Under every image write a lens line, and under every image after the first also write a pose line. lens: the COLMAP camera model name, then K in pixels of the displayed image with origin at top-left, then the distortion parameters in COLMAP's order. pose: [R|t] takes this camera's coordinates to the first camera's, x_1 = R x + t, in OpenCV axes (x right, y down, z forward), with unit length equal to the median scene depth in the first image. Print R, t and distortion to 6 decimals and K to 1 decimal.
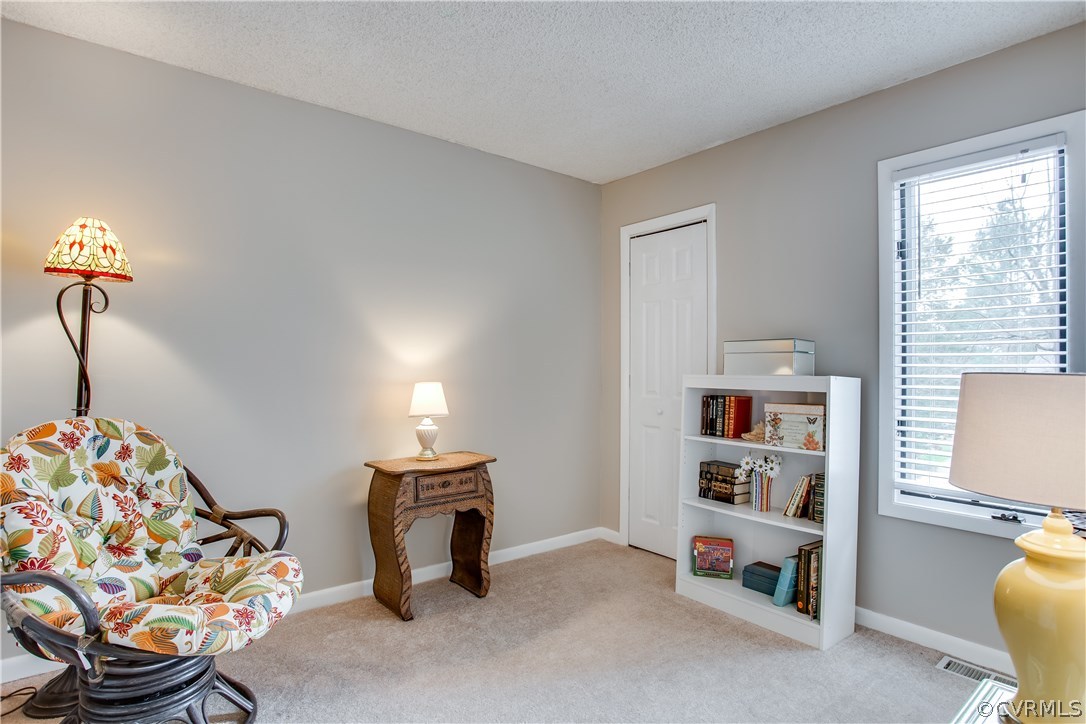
lens RADIAL K [[555.0, 0, 545.0], [0, 555.0, 365.6], [0, 0, 1]] dist [-0.006771, 0.000391]
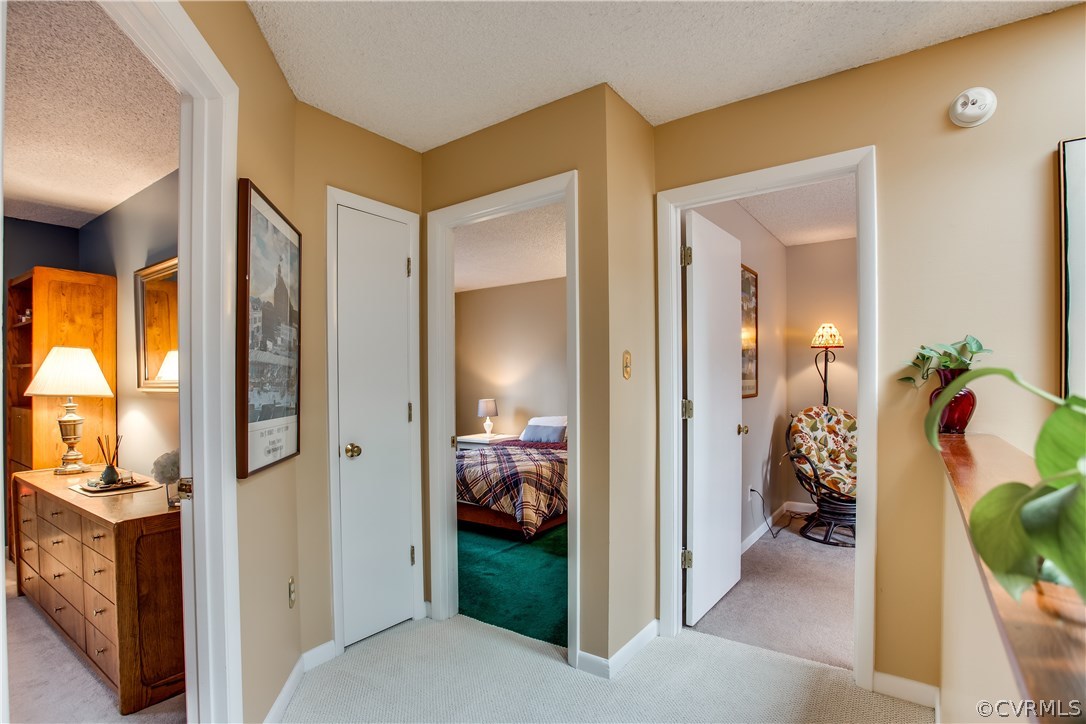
lens RADIAL K [[517.8, 0, 538.7], [0, 517.8, 391.3], [0, 0, 1]] dist [-0.002857, -0.000105]
pose [[0.254346, 0.006267, -0.967093, 1.098214], [0.012099, 0.999880, 0.009662, -0.010226], [0.967038, -0.014158, 0.254240, -0.834569]]
